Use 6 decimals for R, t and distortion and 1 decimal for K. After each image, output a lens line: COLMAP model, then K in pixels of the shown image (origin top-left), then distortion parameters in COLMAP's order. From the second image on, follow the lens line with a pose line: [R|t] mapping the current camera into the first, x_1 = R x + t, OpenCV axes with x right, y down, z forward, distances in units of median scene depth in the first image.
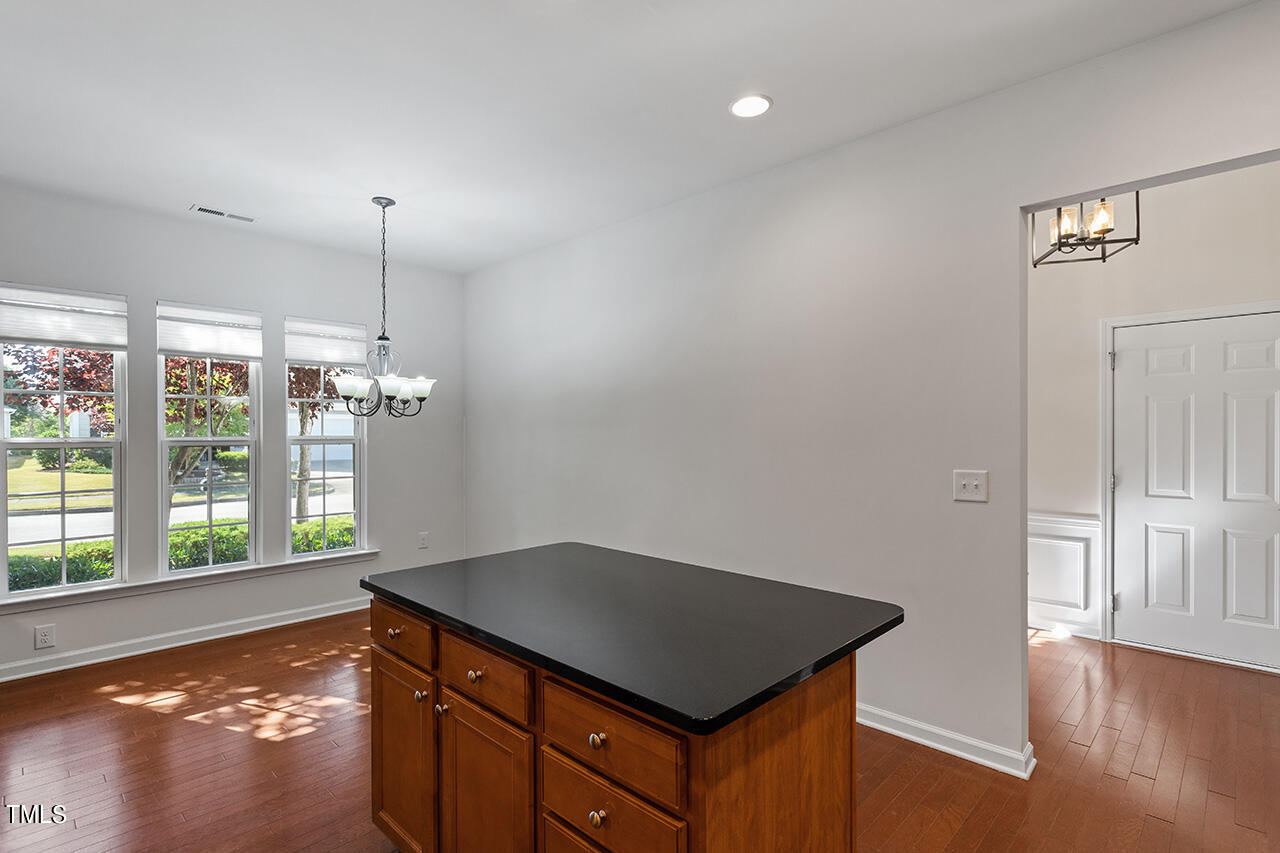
lens RADIAL K [[613.0, 0, 635.6], [0, 613.0, 437.8], [0, 0, 1]] dist [-0.006556, 0.002672]
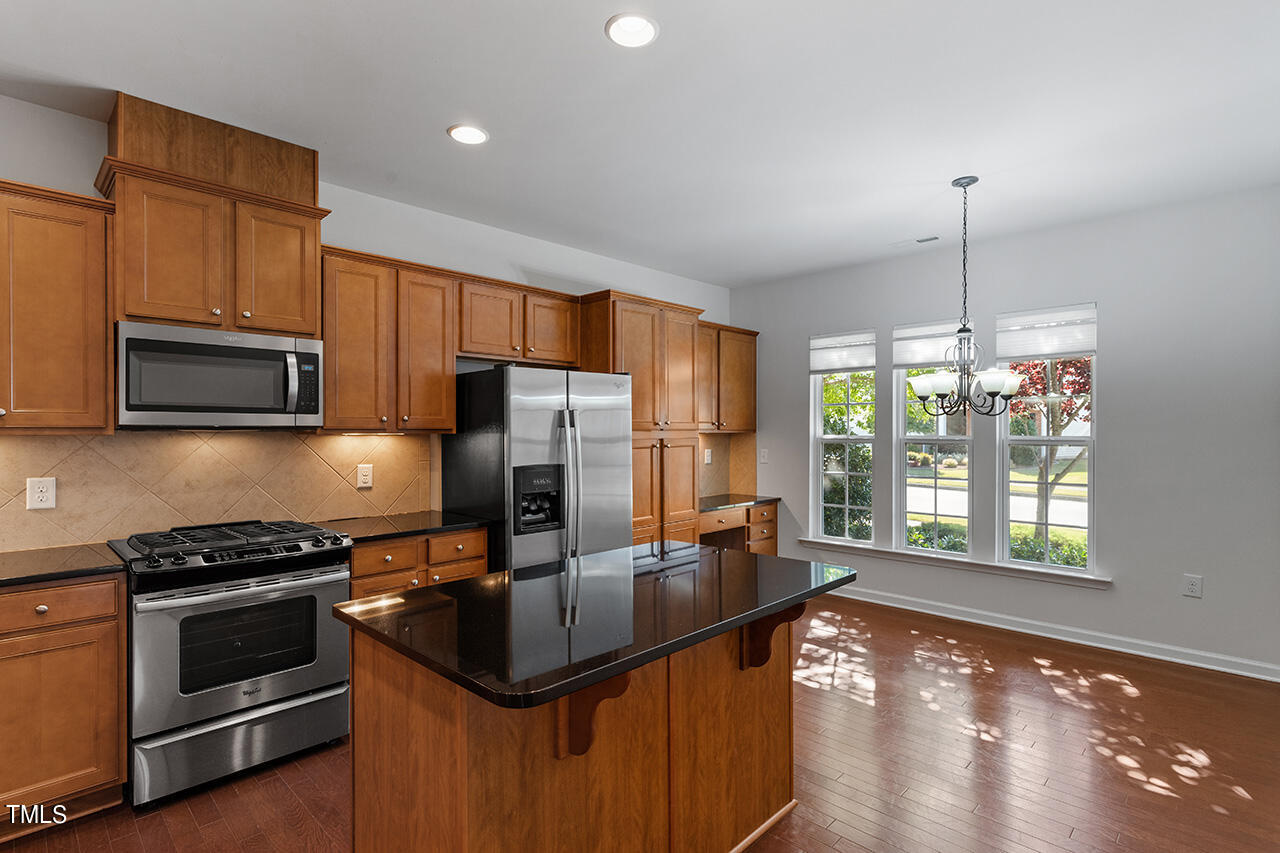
lens RADIAL K [[613.0, 0, 638.2], [0, 613.0, 428.9], [0, 0, 1]] dist [-0.006556, 0.002672]
pose [[0.007960, -0.000292, -0.999968, 0.503631], [-0.010101, 0.999949, -0.000372, -0.009828], [0.999917, 0.010104, 0.007956, 0.510007]]
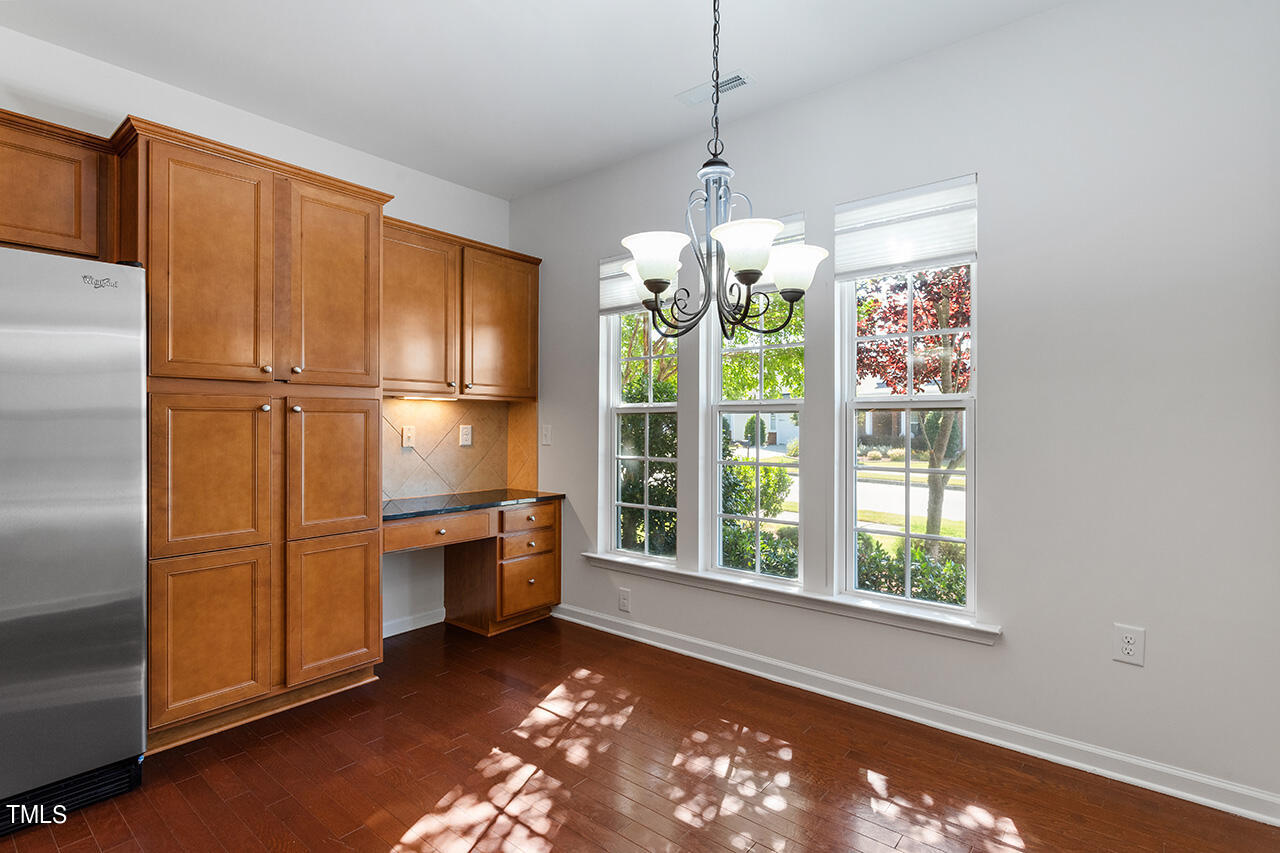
lens RADIAL K [[613.0, 0, 637.6], [0, 613.0, 427.7], [0, 0, 1]] dist [-0.006556, 0.002672]
pose [[0.083025, 0.004633, -0.996537, 0.045995], [-0.012771, 0.999912, 0.003585, 0.036904], [0.996466, 0.012429, 0.083077, 0.915915]]
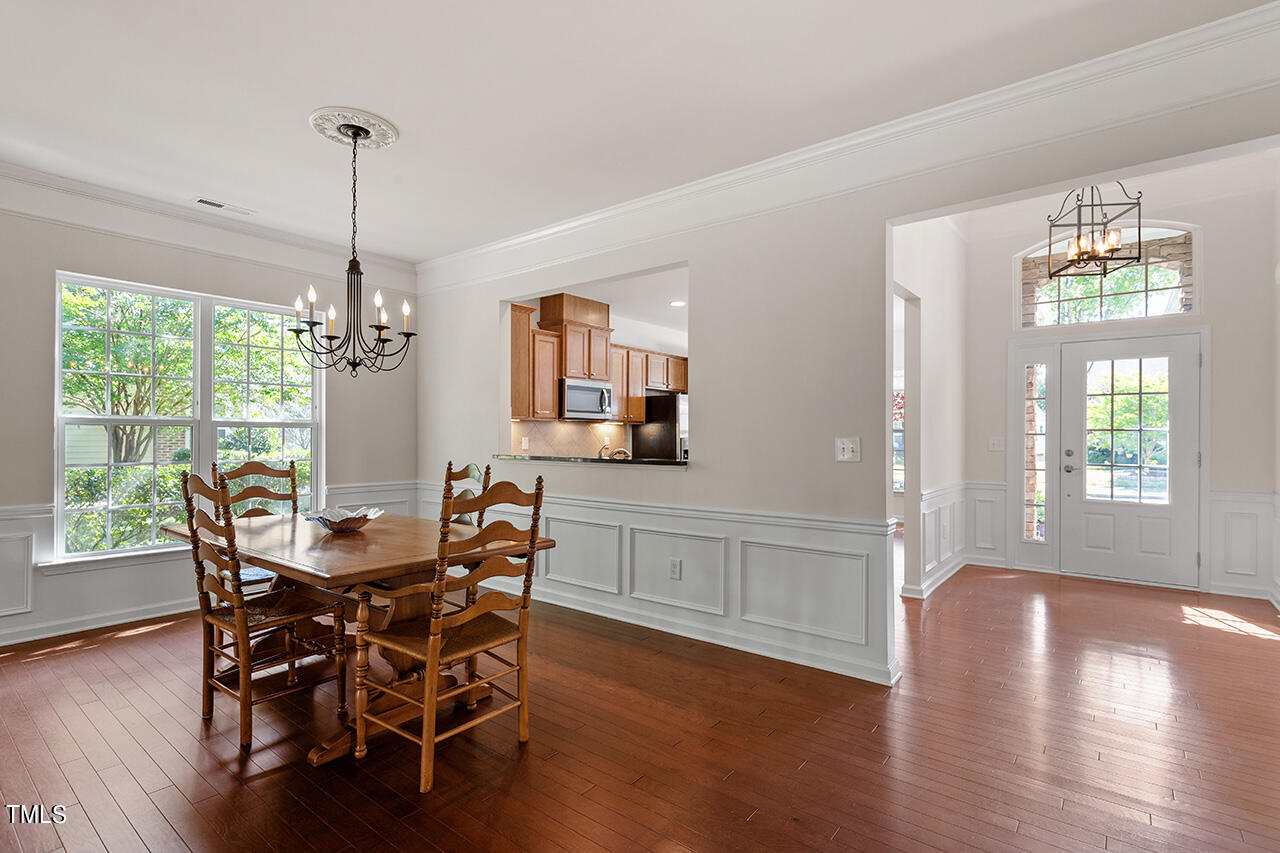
lens RADIAL K [[613.0, 0, 636.6], [0, 613.0, 434.5], [0, 0, 1]] dist [-0.006556, 0.002672]
pose [[0.109622, -0.001214, -0.993973, 1.651854], [-0.015490, 0.999876, -0.002929, 0.045517], [0.993853, 0.015718, 0.109589, -0.032481]]
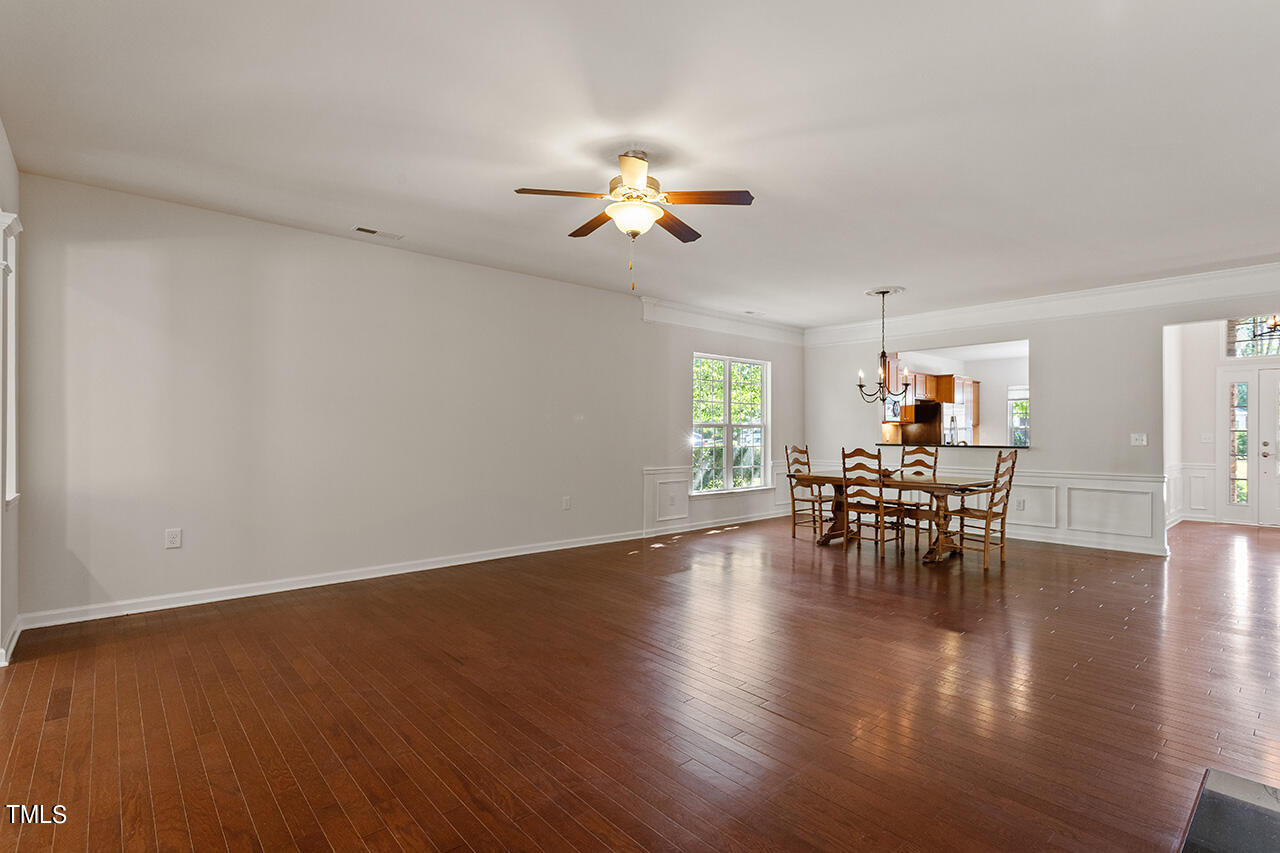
lens RADIAL K [[613.0, 0, 636.4], [0, 613.0, 428.5], [0, 0, 1]] dist [-0.006556, 0.002672]
pose [[-0.067352, -0.005715, -0.997713, 2.621904], [-0.014926, 0.999877, -0.004720, 0.058162], [0.997618, 0.014574, -0.067429, -0.923100]]
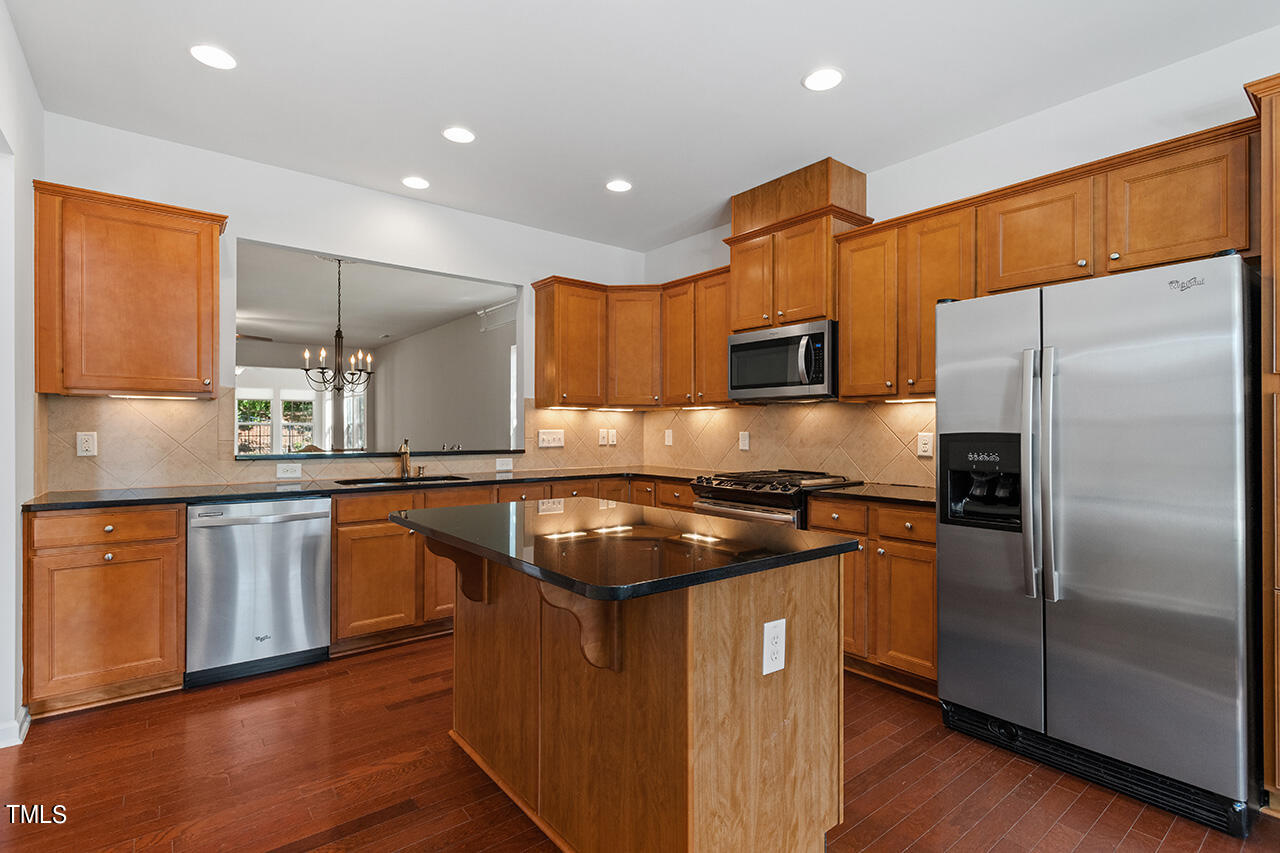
lens RADIAL K [[613.0, 0, 666.6], [0, 613.0, 431.2], [0, 0, 1]] dist [-0.006556, 0.002672]
pose [[-0.996296, 0.001174, 0.085986, -0.158382], [0.002487, 0.999882, 0.015162, 0.033387], [-0.085958, 0.015320, -0.996181, 1.066228]]
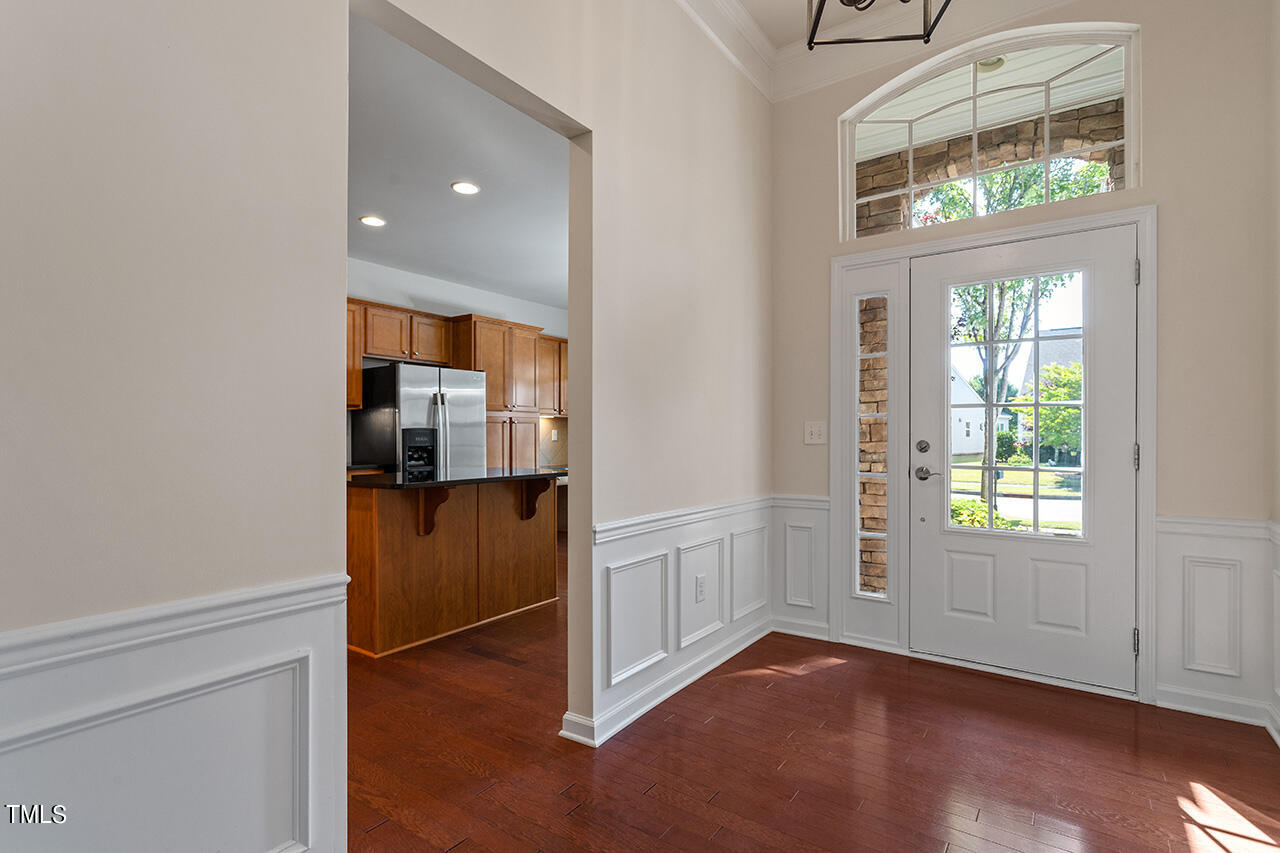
lens RADIAL K [[613.0, 0, 638.6], [0, 613.0, 435.4], [0, 0, 1]] dist [-0.006556, 0.002672]
pose [[0.165148, -0.000818, -0.986268, 1.074578], [-0.011516, 0.999930, -0.002758, 0.060913], [0.986202, 0.011813, 0.165127, 0.637144]]
